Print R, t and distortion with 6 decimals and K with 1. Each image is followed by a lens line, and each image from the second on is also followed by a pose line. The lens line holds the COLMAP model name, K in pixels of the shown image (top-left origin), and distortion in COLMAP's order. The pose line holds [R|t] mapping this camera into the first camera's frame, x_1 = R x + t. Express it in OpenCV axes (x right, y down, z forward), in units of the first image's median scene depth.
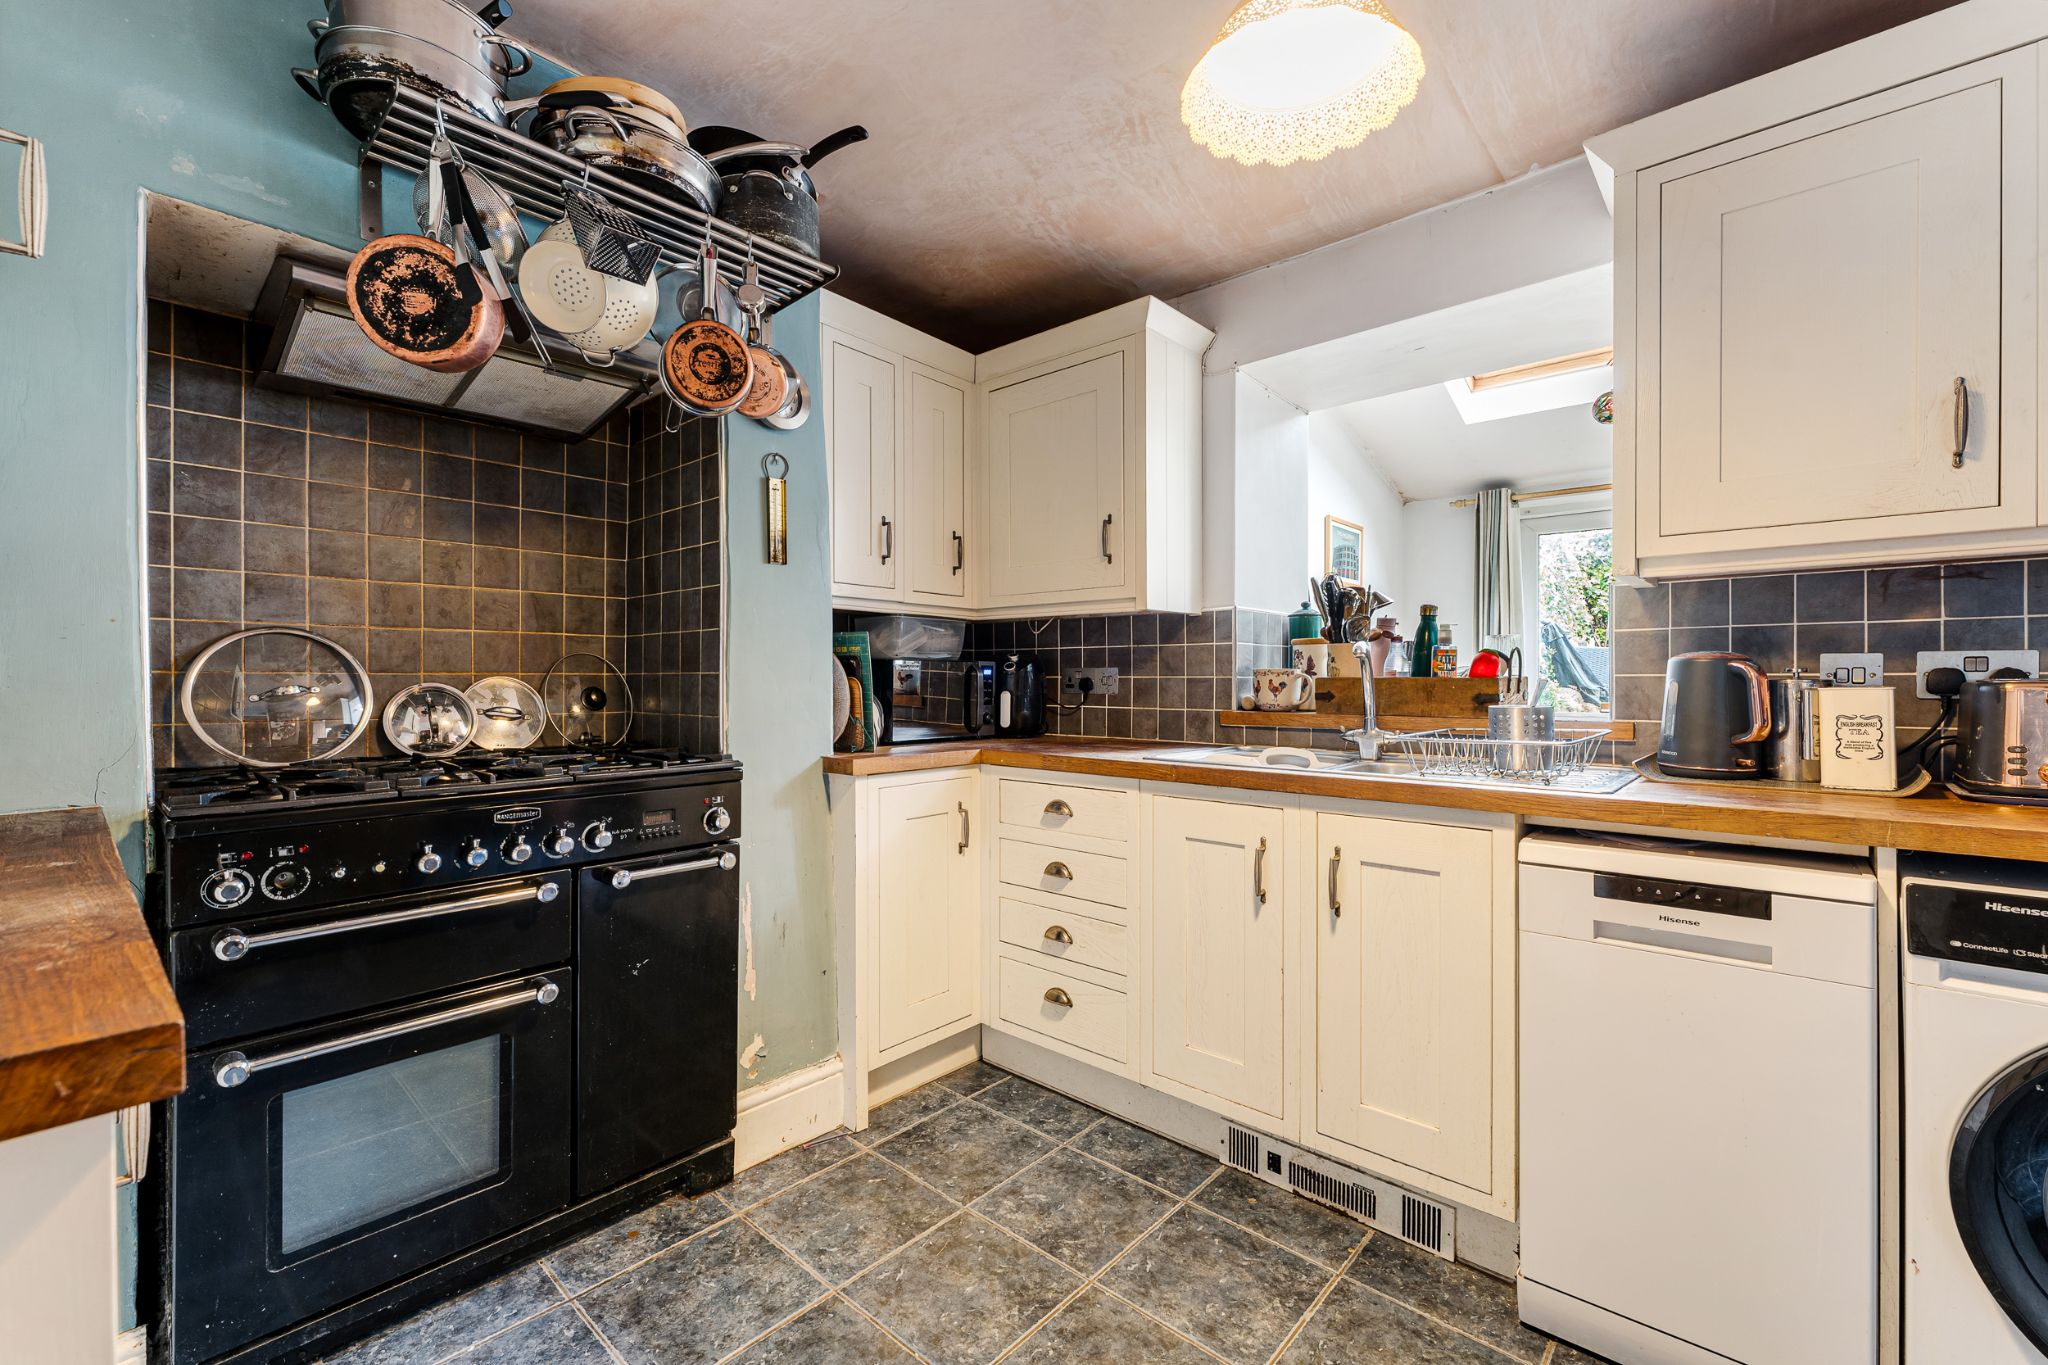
lens RADIAL K [[851.7, 0, 1015.9], [0, 851.7, 685.5], [0, 0, 1]] dist [0.000625, -0.000254]
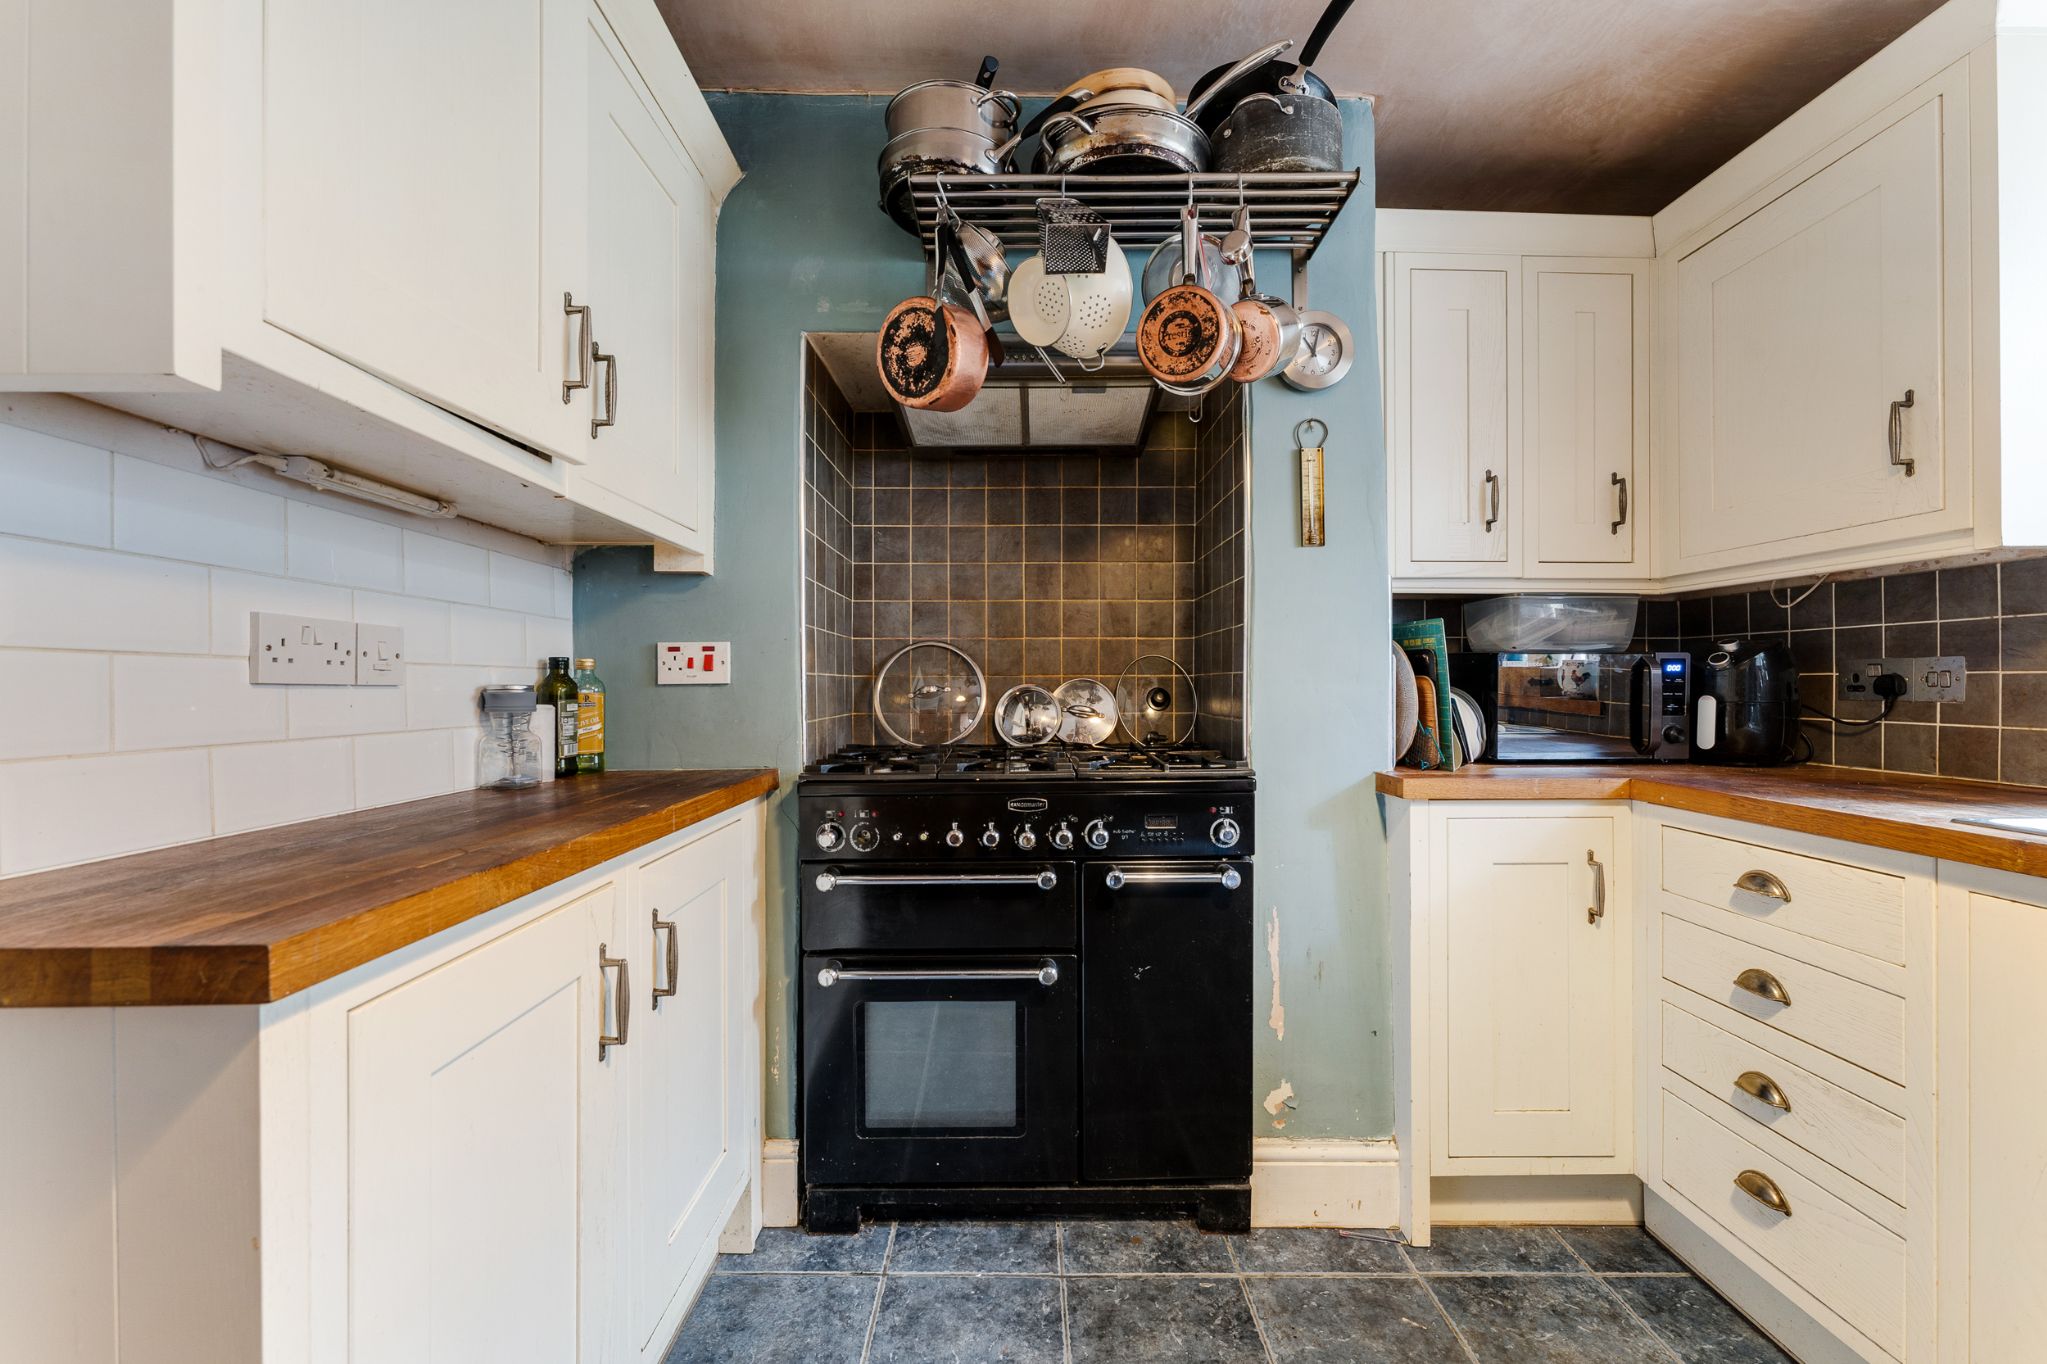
lens RADIAL K [[824.1, 0, 1024.4], [0, 824.1, 688.3], [0, 0, 1]] dist [0.000264, 0.000182]
pose [[0.675165, 0.001457, -0.737666, 0.141252], [-0.002655, 0.999996, -0.000455, 0.003411], [0.737662, 0.002266, 0.675166, 0.216507]]
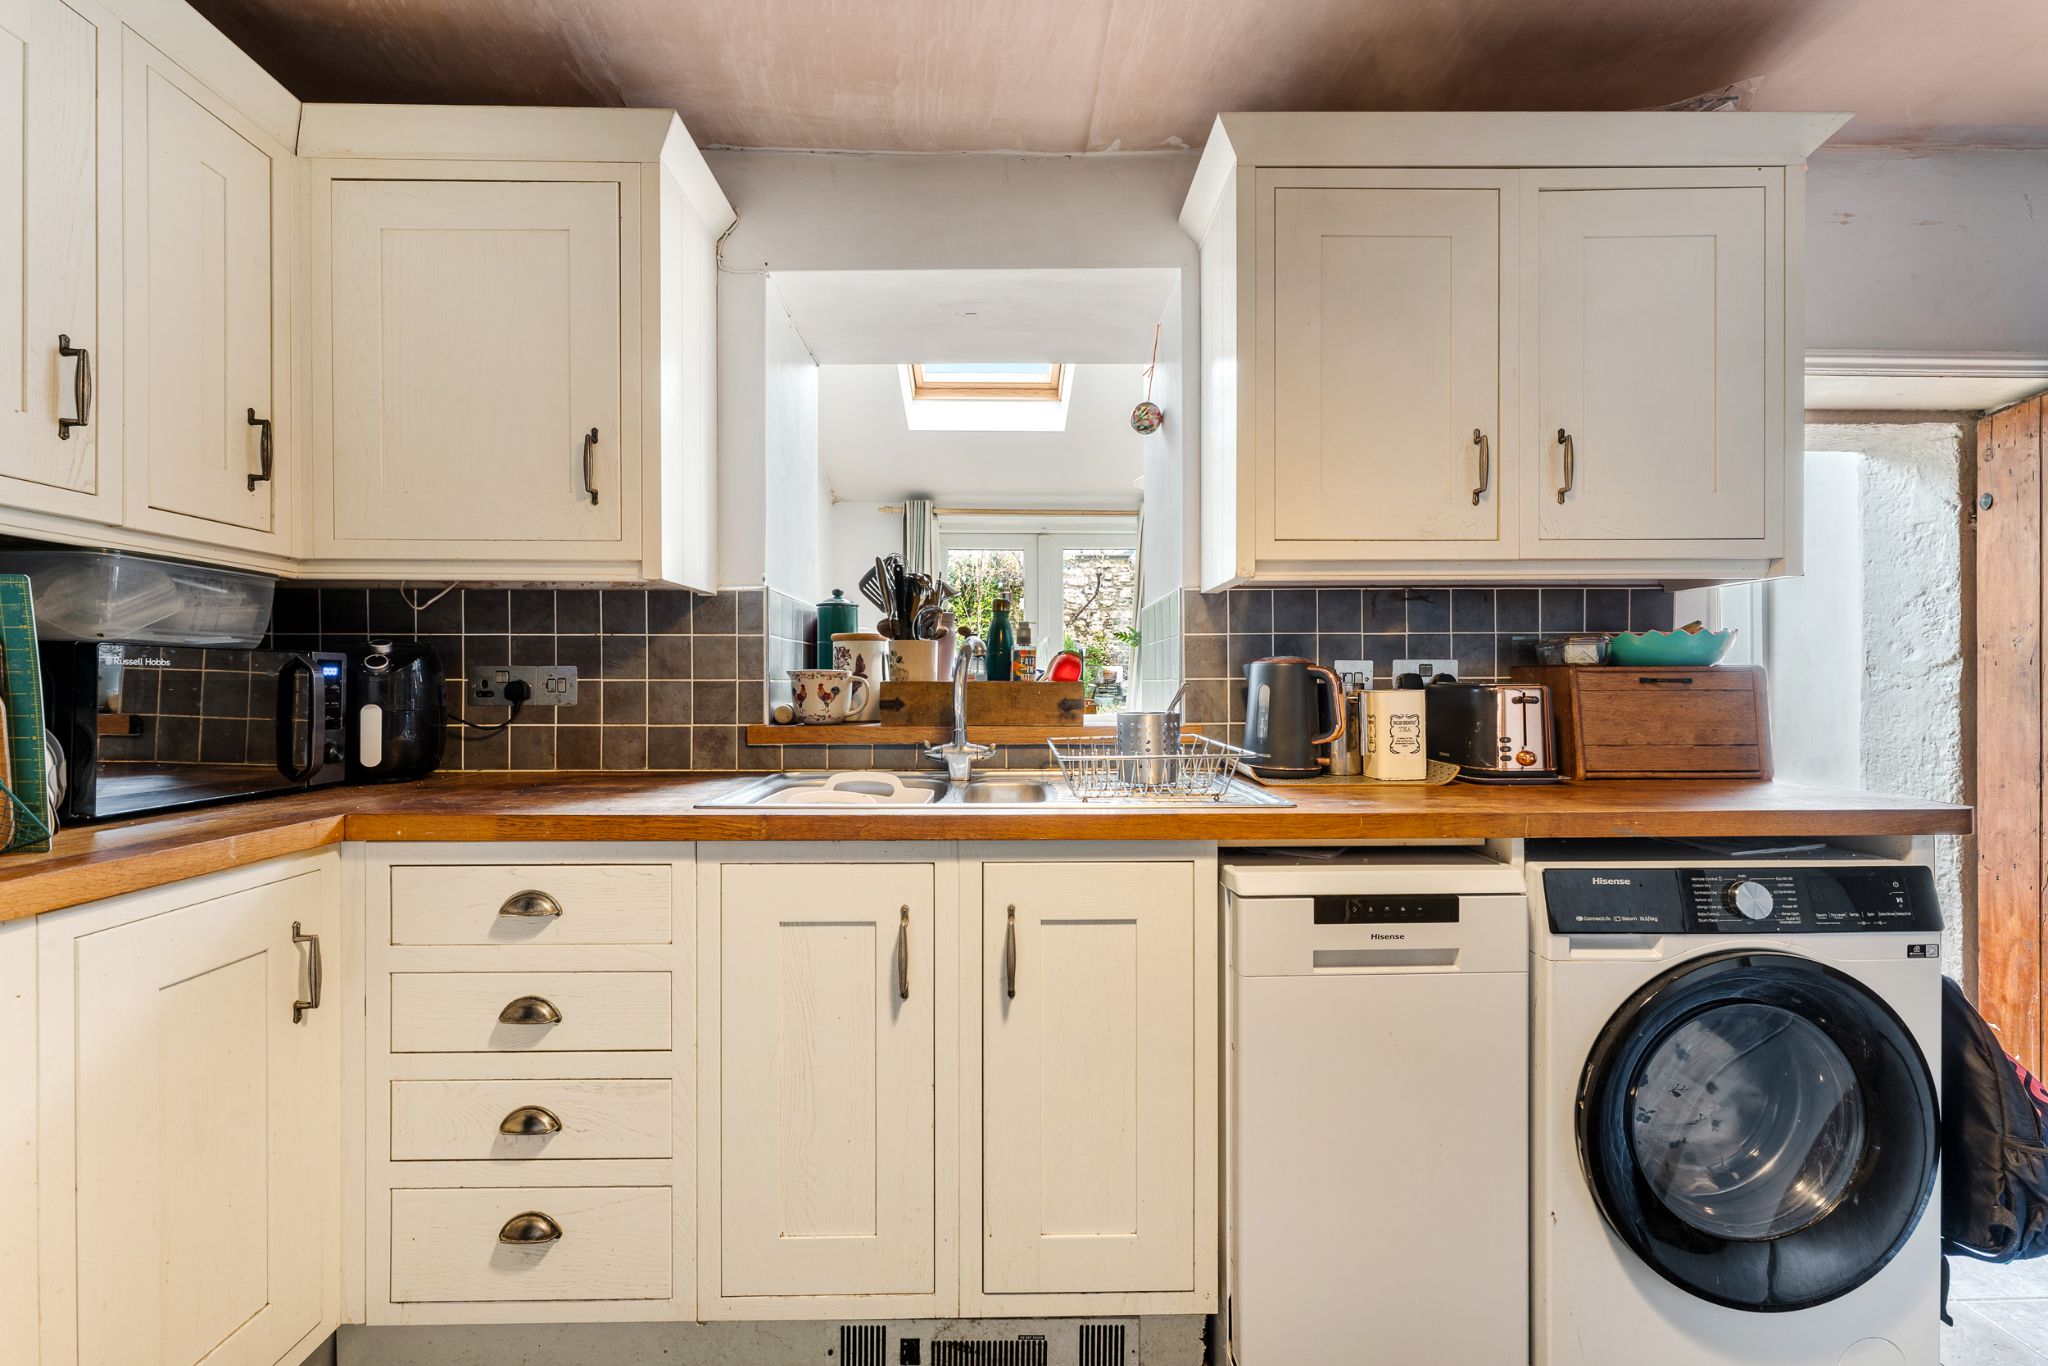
lens RADIAL K [[838.6, 0, 1021.0], [0, 838.6, 682.3], [0, 0, 1]] dist [-0.000320, -0.000180]
pose [[0.732629, -0.001238, 0.680627, -0.103205], [0.006012, 0.999971, -0.004652, -0.004204], [-0.680601, 0.007500, 0.732616, 0.379189]]
